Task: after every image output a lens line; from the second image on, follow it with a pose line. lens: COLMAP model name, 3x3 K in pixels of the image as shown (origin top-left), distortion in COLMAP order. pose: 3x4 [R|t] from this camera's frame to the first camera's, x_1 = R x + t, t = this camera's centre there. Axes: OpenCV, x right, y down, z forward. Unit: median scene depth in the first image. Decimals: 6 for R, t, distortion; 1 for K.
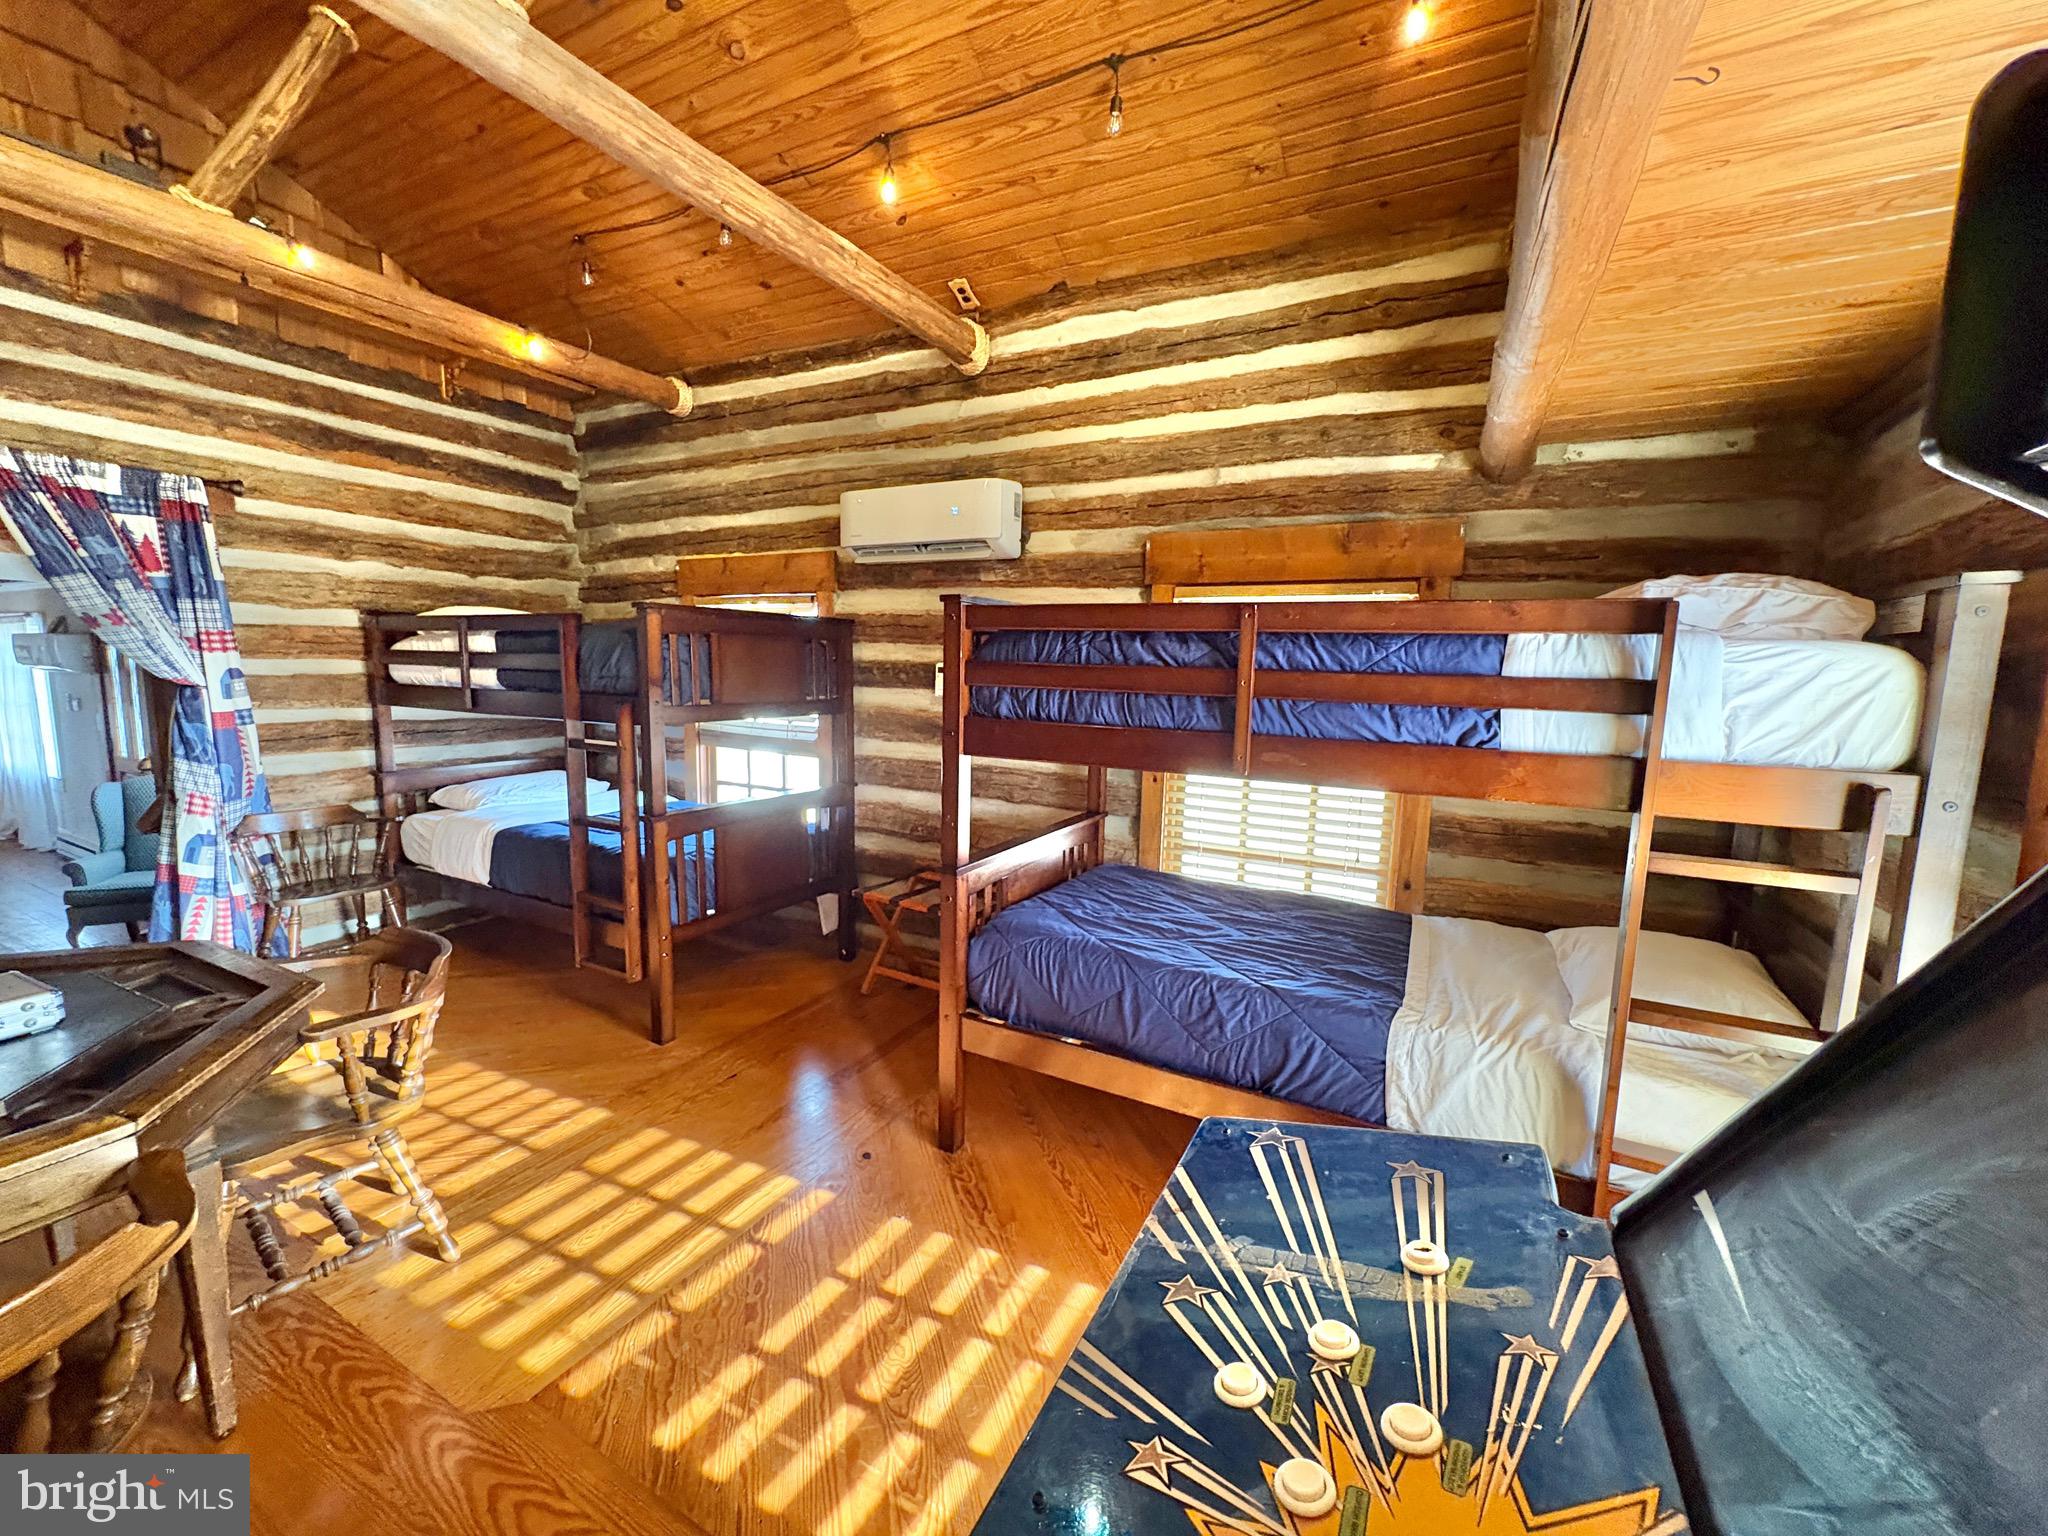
lens RADIAL K [[816.6, 0, 1028.0], [0, 816.6, 768.2], [0, 0, 1]] dist [0.002126, -0.000483]
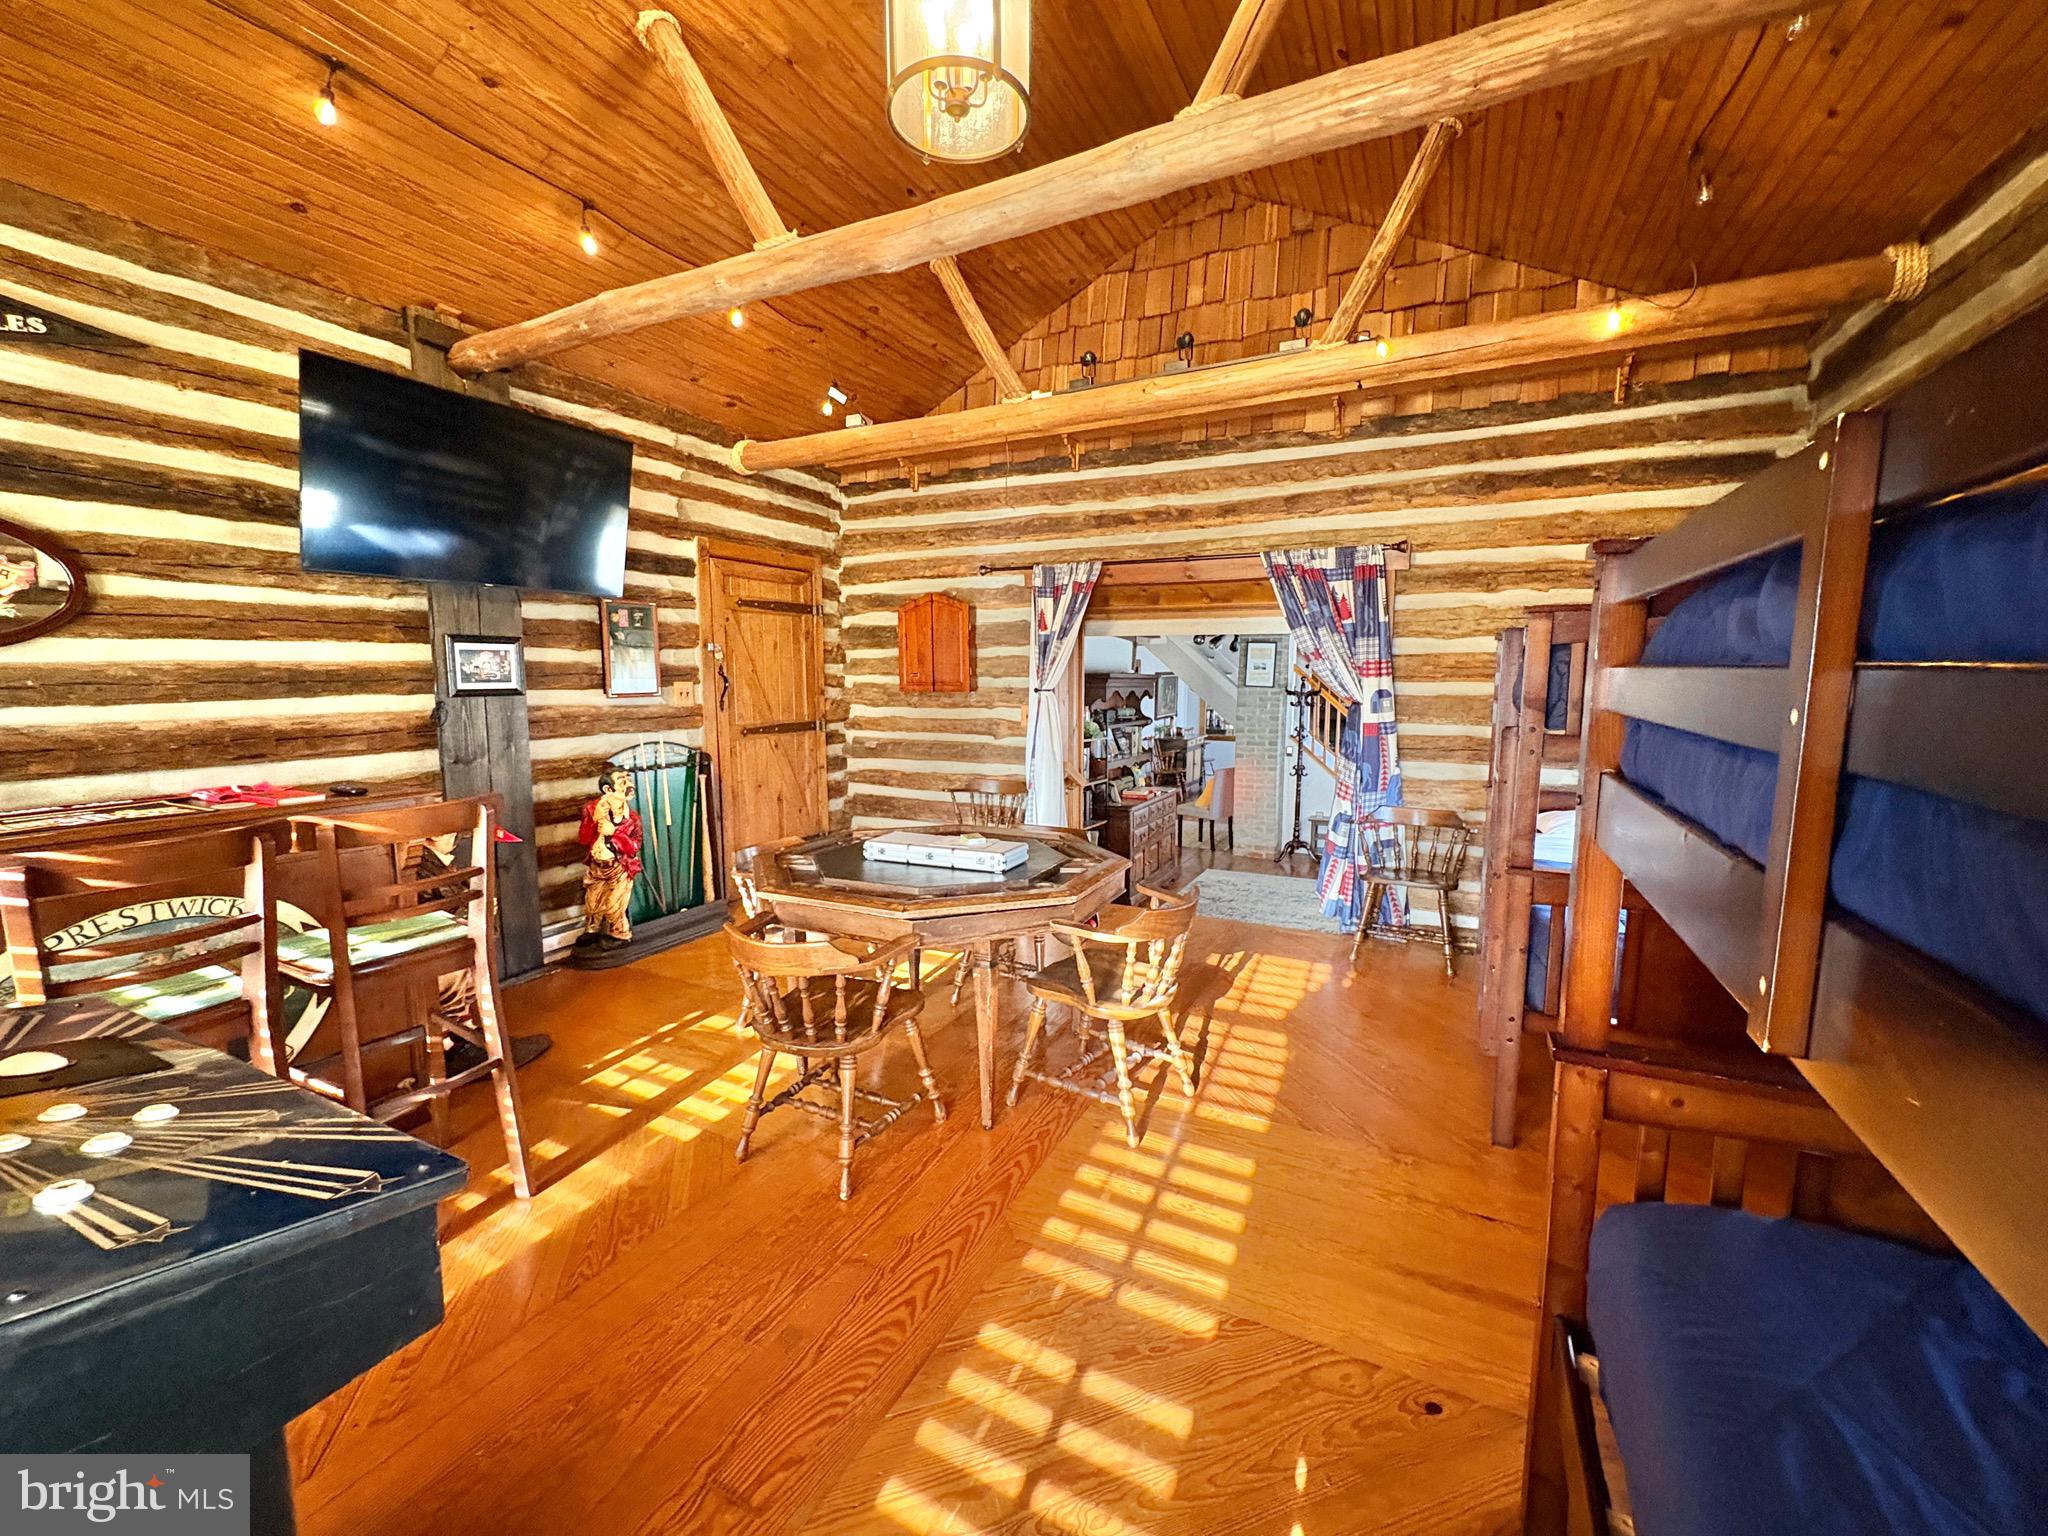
lens RADIAL K [[816.6, 0, 1017.5], [0, 816.6, 765.4], [0, 0, 1]] dist [0.002126, -0.000483]
pose [[0.011483, 0.088342, -0.996024, 0.295957], [-0.127753, 0.988056, 0.086163, -0.041574], [0.991739, 0.126256, 0.022631, 0.413134]]
